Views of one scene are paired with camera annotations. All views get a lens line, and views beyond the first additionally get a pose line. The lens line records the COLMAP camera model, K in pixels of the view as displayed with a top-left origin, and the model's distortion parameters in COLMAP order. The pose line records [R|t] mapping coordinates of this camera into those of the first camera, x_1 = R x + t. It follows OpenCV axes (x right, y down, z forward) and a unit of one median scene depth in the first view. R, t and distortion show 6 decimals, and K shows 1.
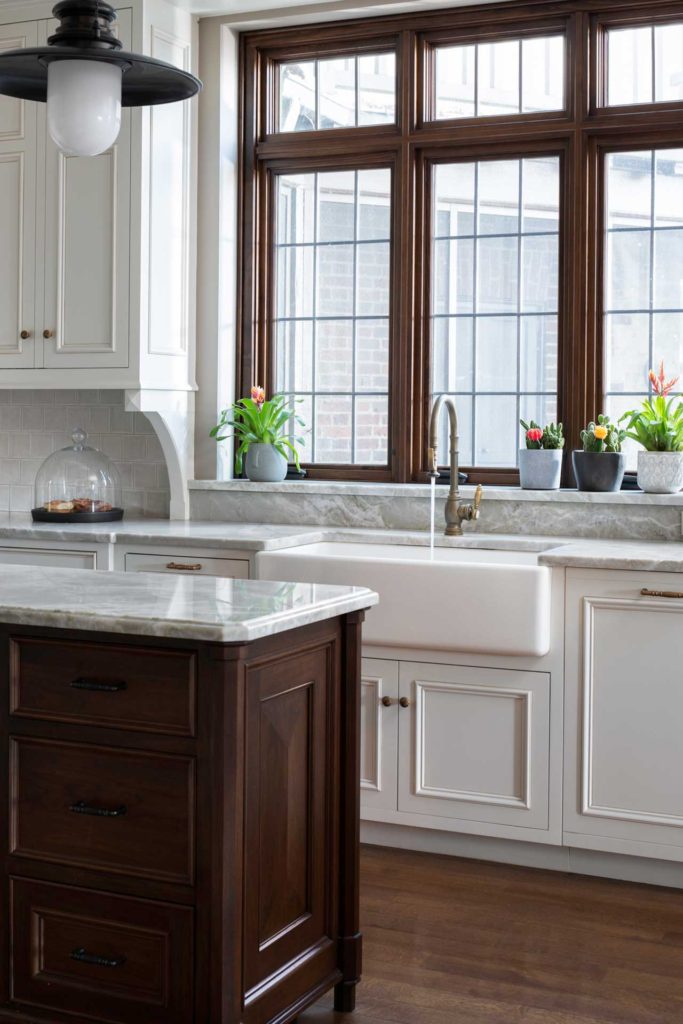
lens RADIAL K [[3269.8, 0, 341.5], [0, 3269.8, 512.0], [0, 0, 1]] dist [0.053725, -0.646997]
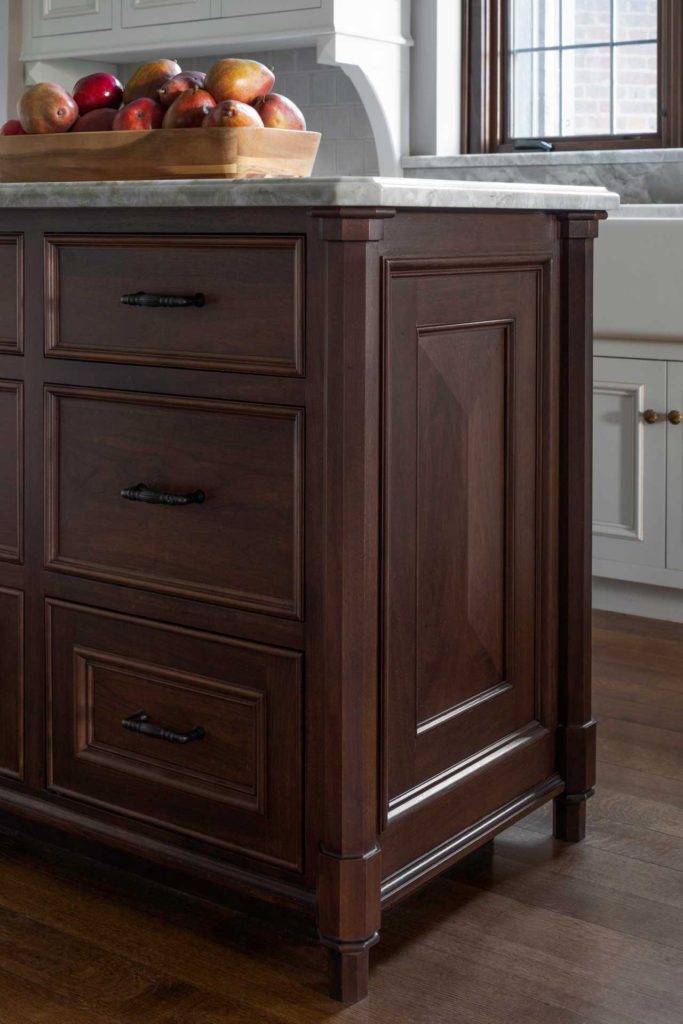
lens RADIAL K [[1286.7, 0, 341.5], [0, 1286.7, 512.0], [0, 0, 1]] dist [-0.016181, -0.057860]
pose [[0.959408, 0.001171, -0.282021, 0.030359], [-0.025768, 0.996173, -0.083524, 0.111030], [0.280843, 0.087401, 0.955766, 0.744492]]
